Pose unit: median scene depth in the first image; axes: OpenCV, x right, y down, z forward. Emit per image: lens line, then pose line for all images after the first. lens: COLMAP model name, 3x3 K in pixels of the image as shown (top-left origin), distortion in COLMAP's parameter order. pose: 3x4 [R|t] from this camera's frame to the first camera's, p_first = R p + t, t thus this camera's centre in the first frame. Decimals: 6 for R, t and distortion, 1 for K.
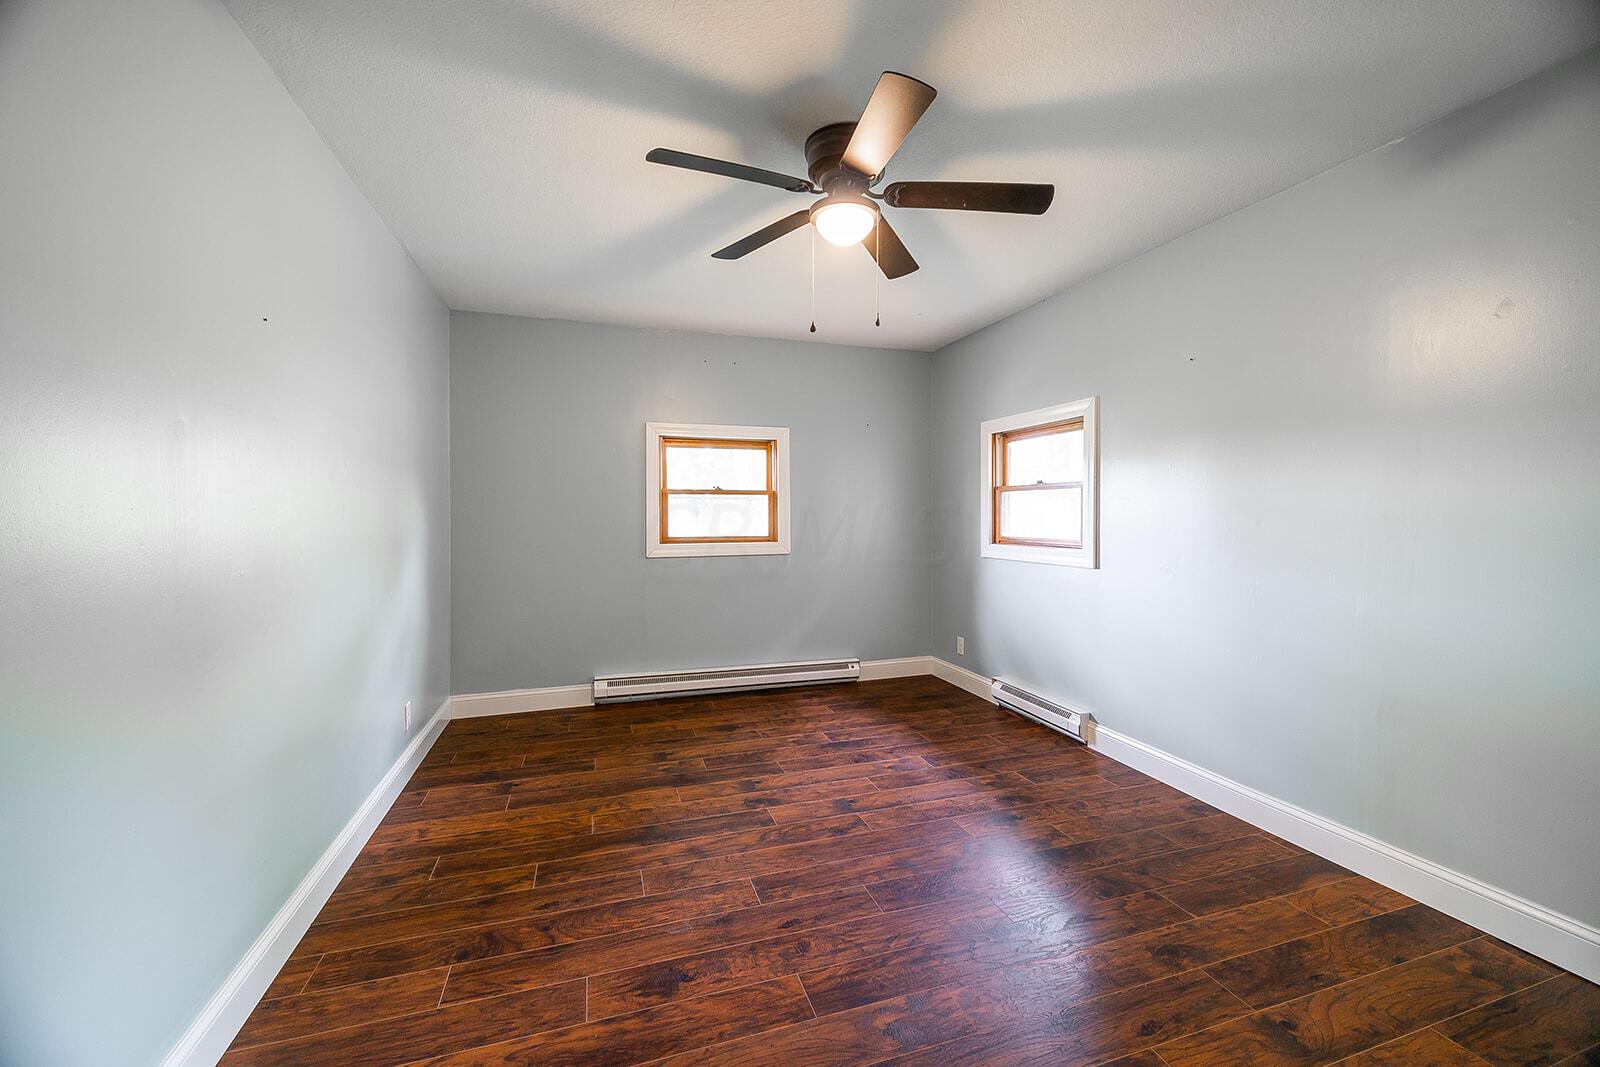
lens RADIAL K [[638.5, 0, 792.8], [0, 638.5, 525.2], [0, 0, 1]] dist [0.000389, -0.000645]
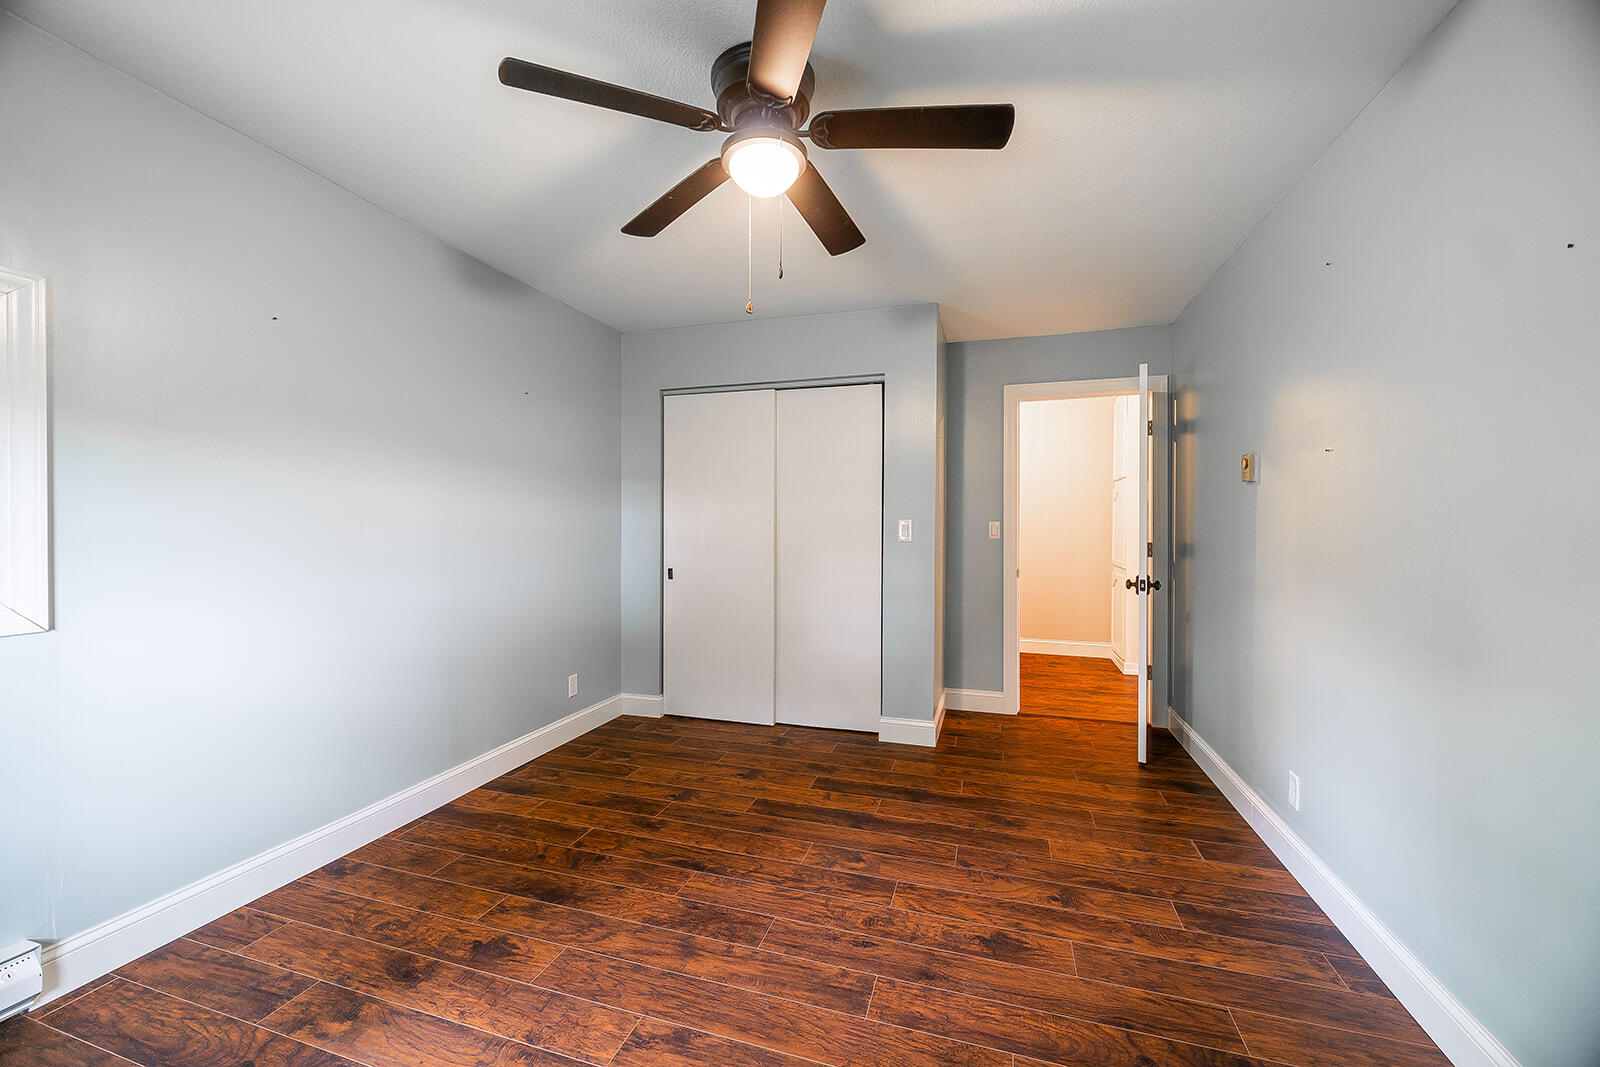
lens RADIAL K [[638.5, 0, 792.8], [0, 638.5, 525.2], [0, 0, 1]] dist [0.000389, -0.000645]
pose [[-0.817945, -0.003437, 0.575287, -0.557702], [0.003917, 0.999926, 0.011543, -0.034774], [-0.575284, 0.011695, -0.817870, 2.177531]]
